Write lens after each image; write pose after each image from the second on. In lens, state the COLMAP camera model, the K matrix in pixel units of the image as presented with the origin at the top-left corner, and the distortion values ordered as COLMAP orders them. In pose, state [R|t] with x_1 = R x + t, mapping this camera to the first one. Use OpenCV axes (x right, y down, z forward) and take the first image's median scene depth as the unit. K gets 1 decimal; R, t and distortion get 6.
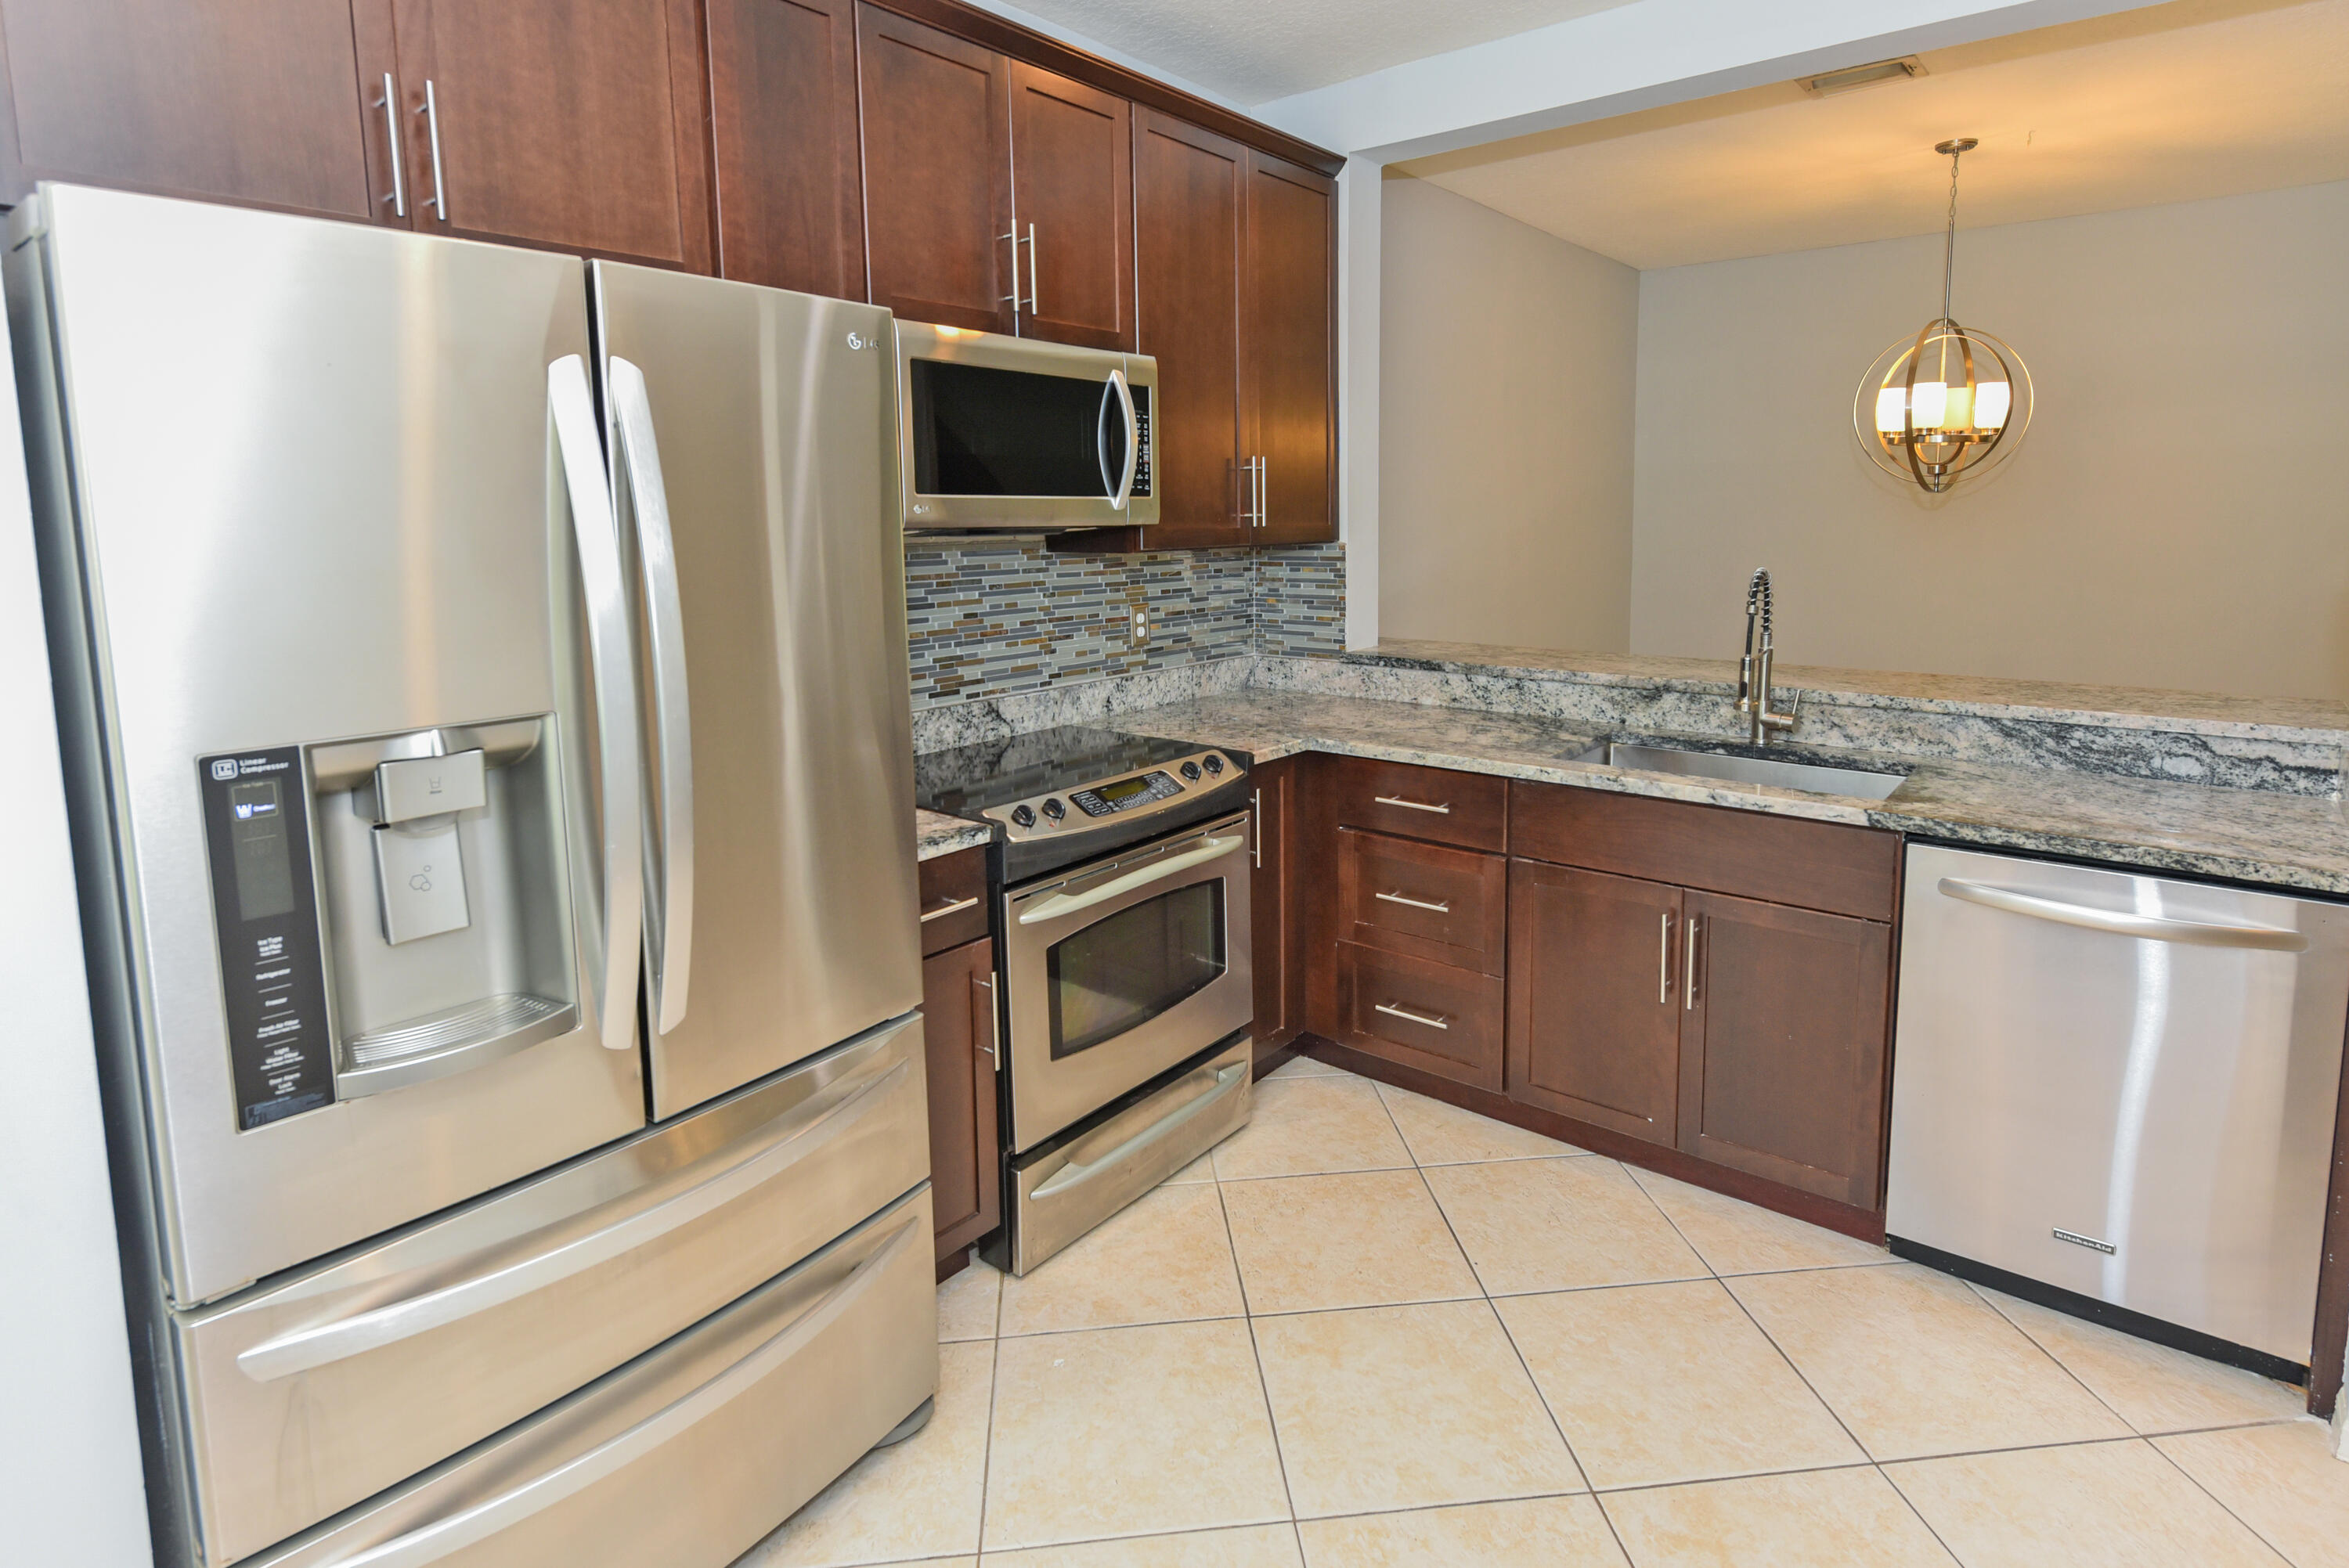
lens RADIAL K [[1213.8, 0, 1206.9], [0, 1213.8, 656.3], [0, 0, 1]] dist [0.006592, -0.003946]
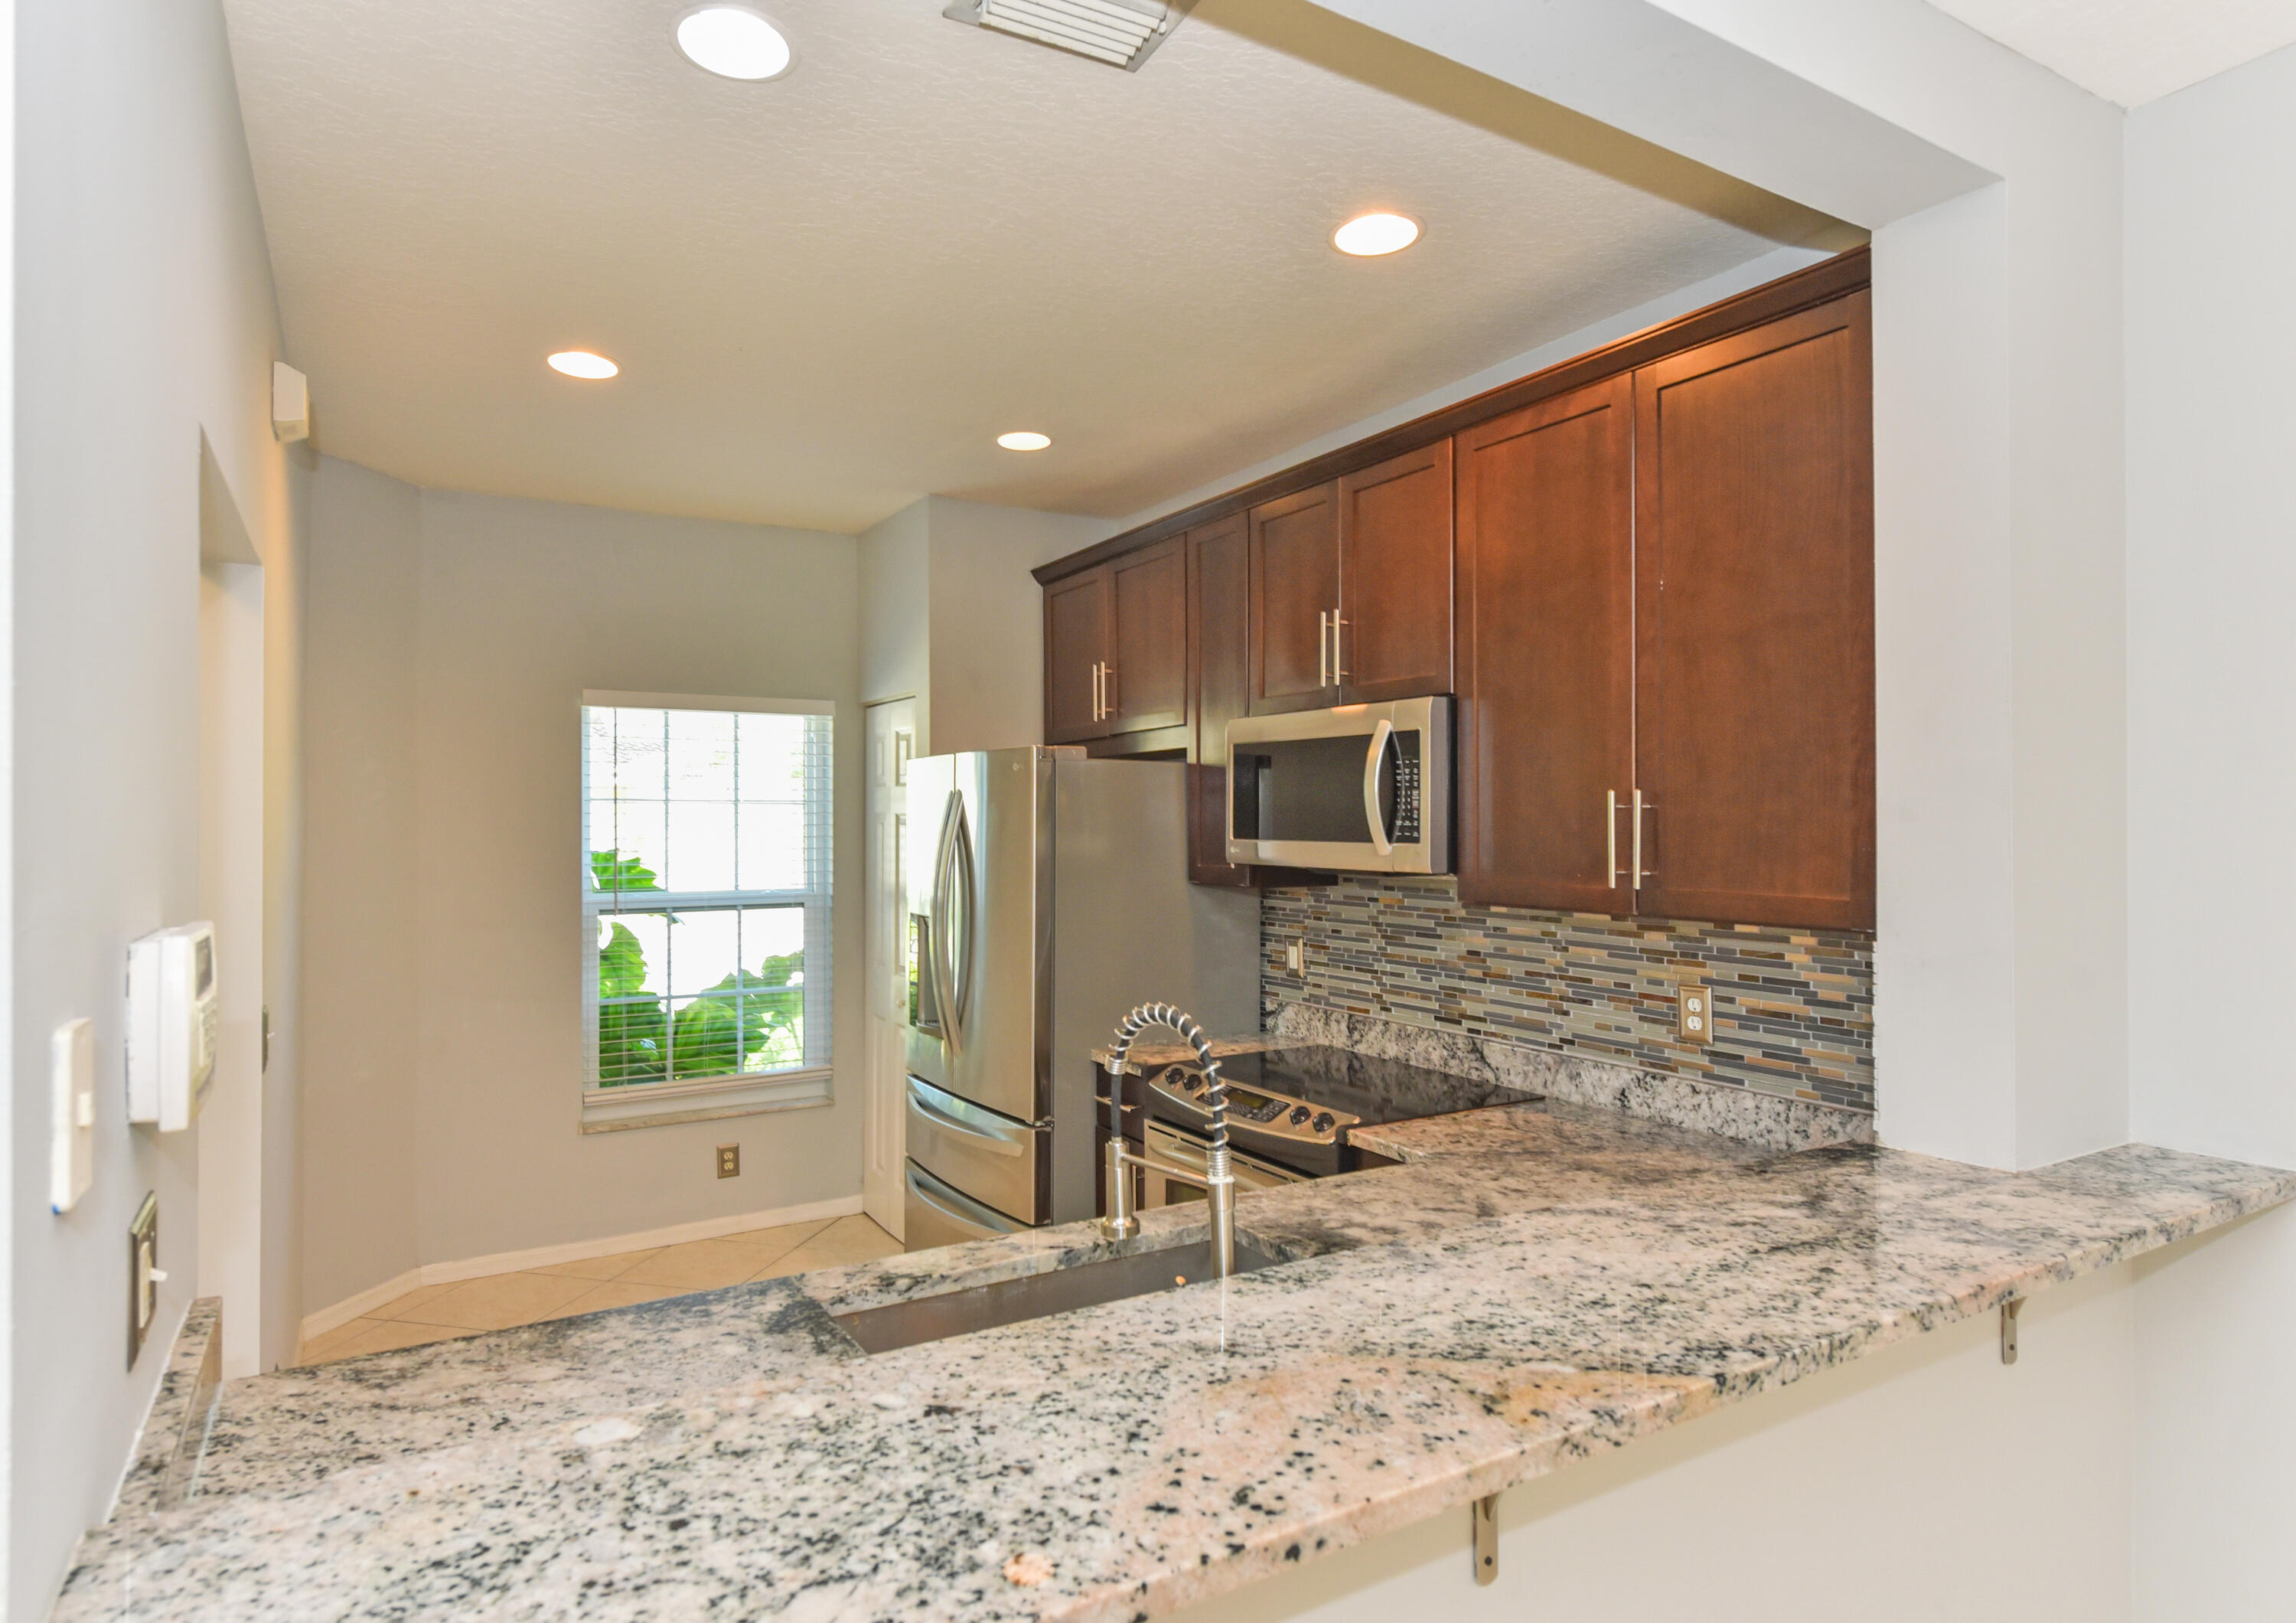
lens RADIAL K [[1261.8, 0, 1097.5], [0, 1261.8, 811.4], [0, 0, 1]] dist [0.008125, 0.000340]
pose [[-0.361481, 0.002231, -0.932377, 0.927285], [-0.108540, 0.993098, 0.044457, -0.166883], [0.926040, 0.117270, -0.358744, 1.078370]]
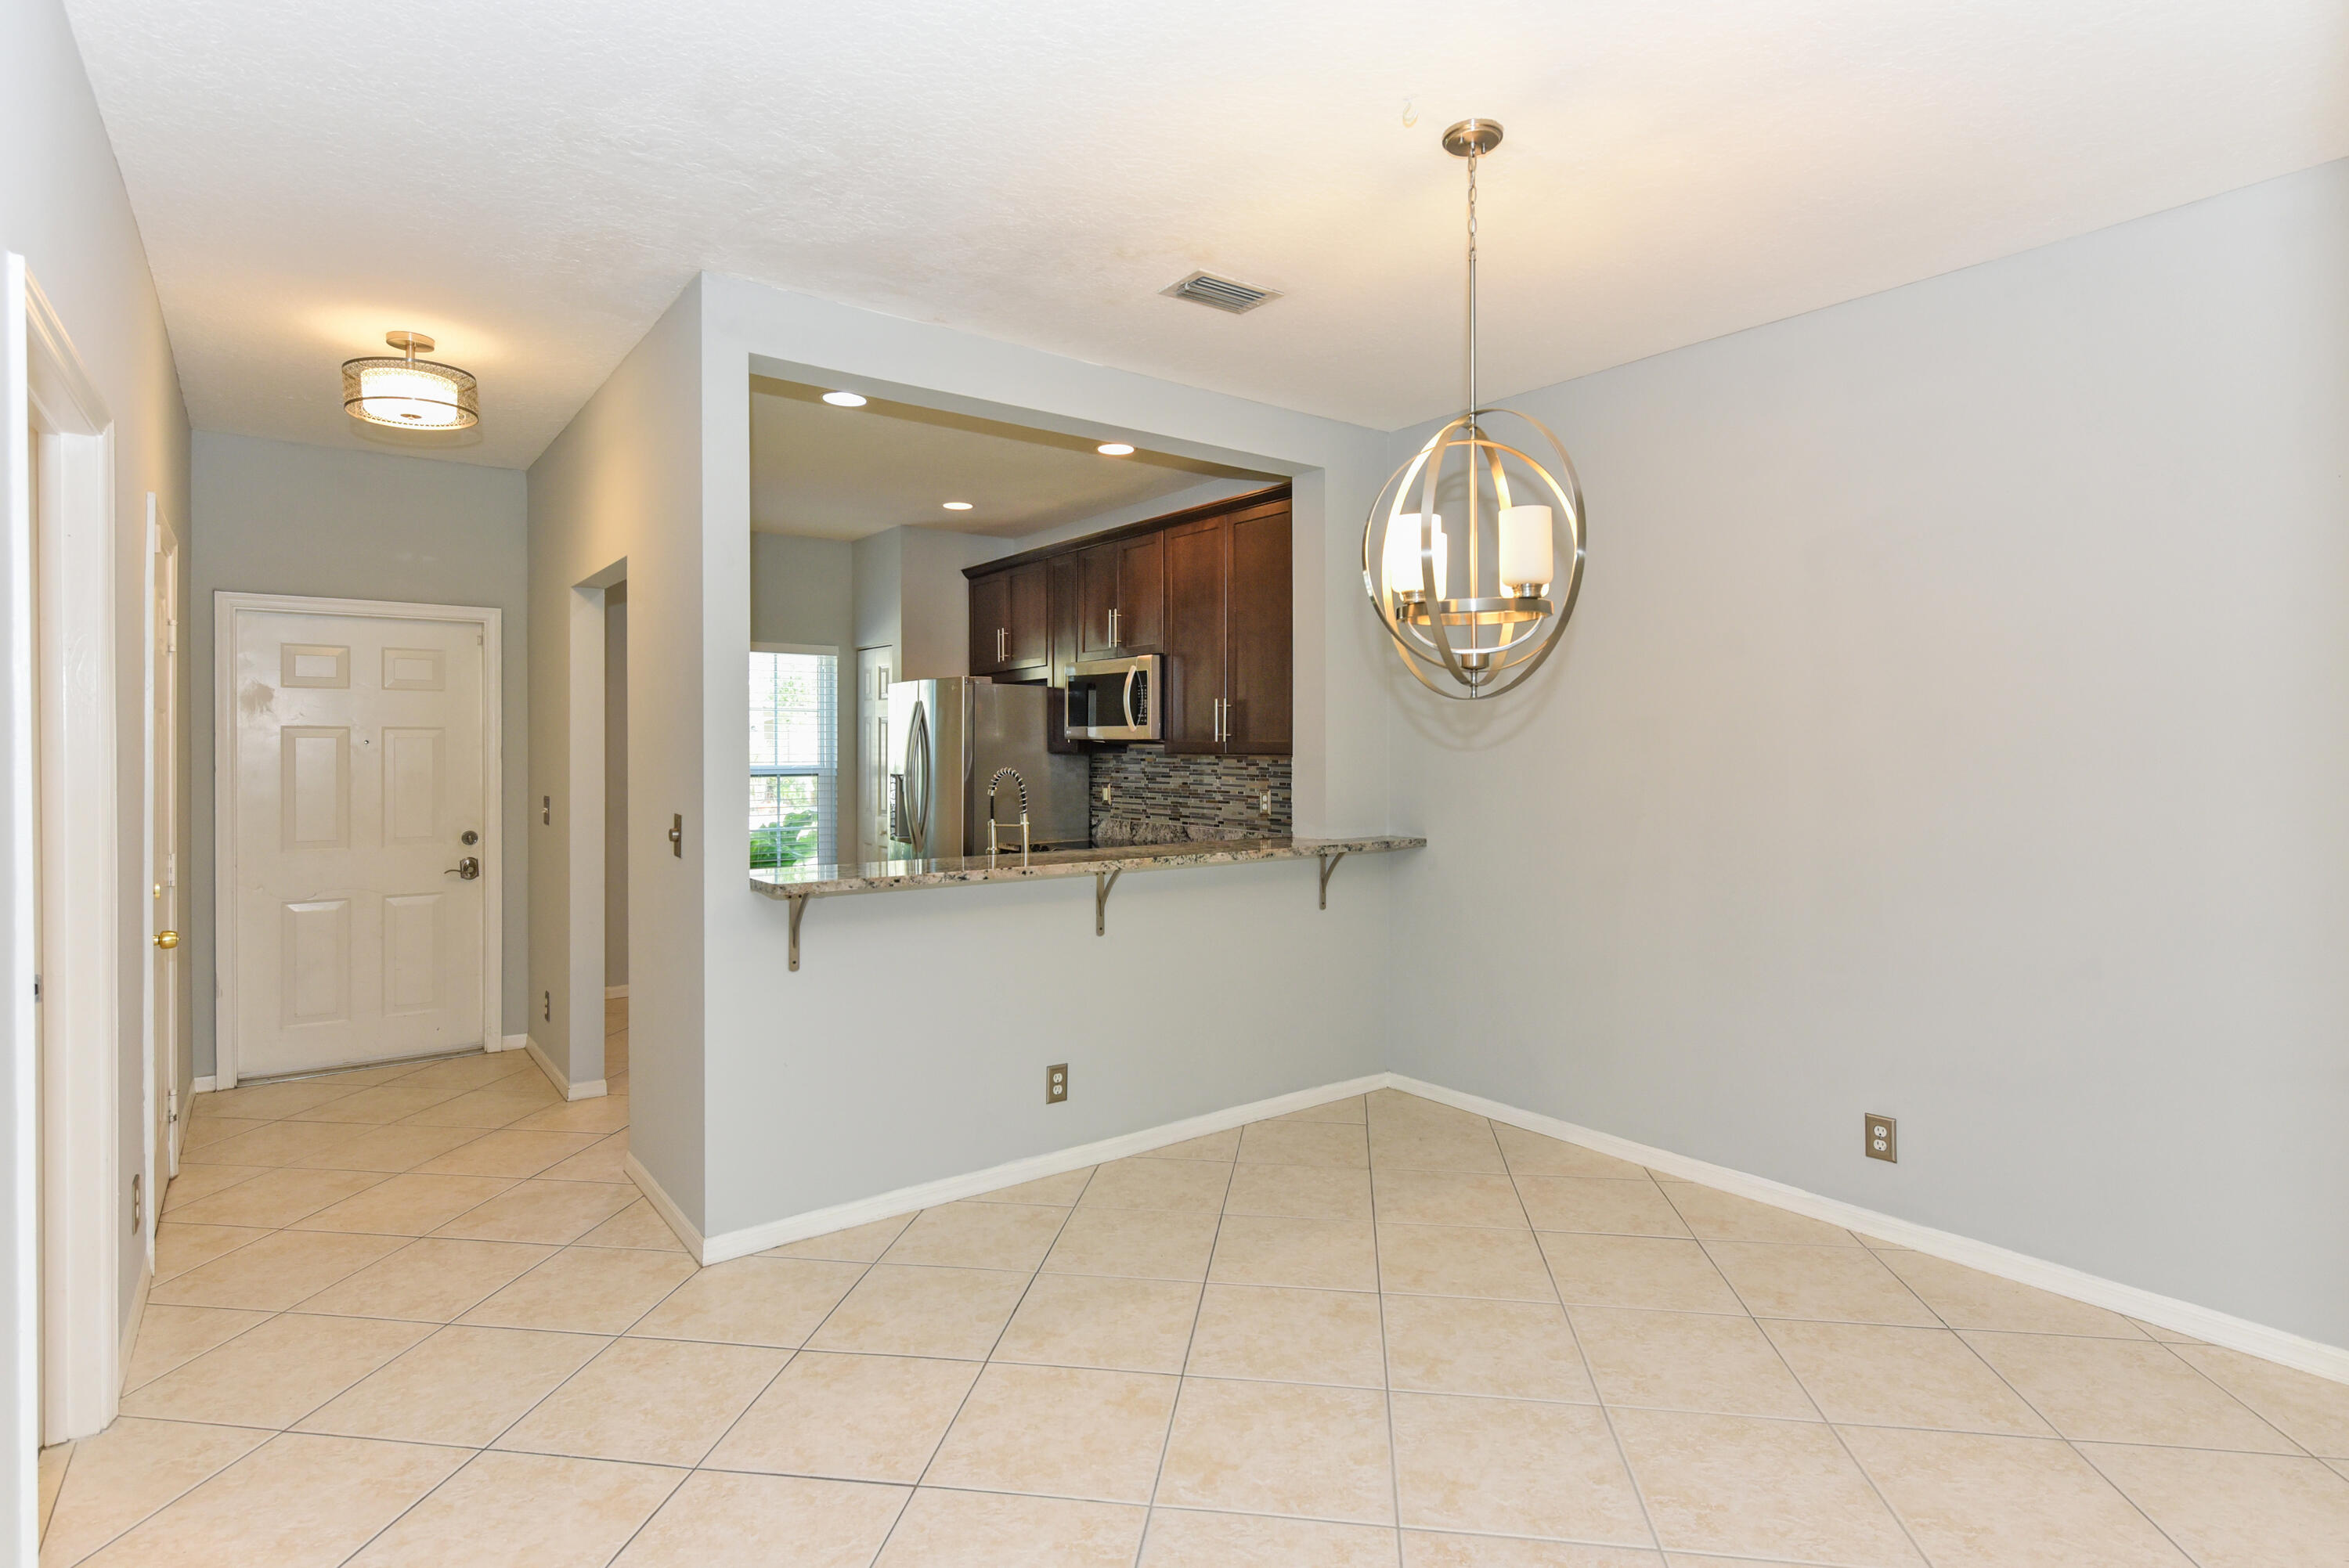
lens RADIAL K [[1213.8, 0, 1164.4], [0, 1213.8, 770.0], [0, 0, 1]] dist [0.006592, -0.003946]
pose [[-0.267380, 0.020788, -0.963367, 1.791420], [-0.120185, 0.991241, 0.054746, -0.164665], [0.956067, 0.130420, -0.262540, 1.505349]]
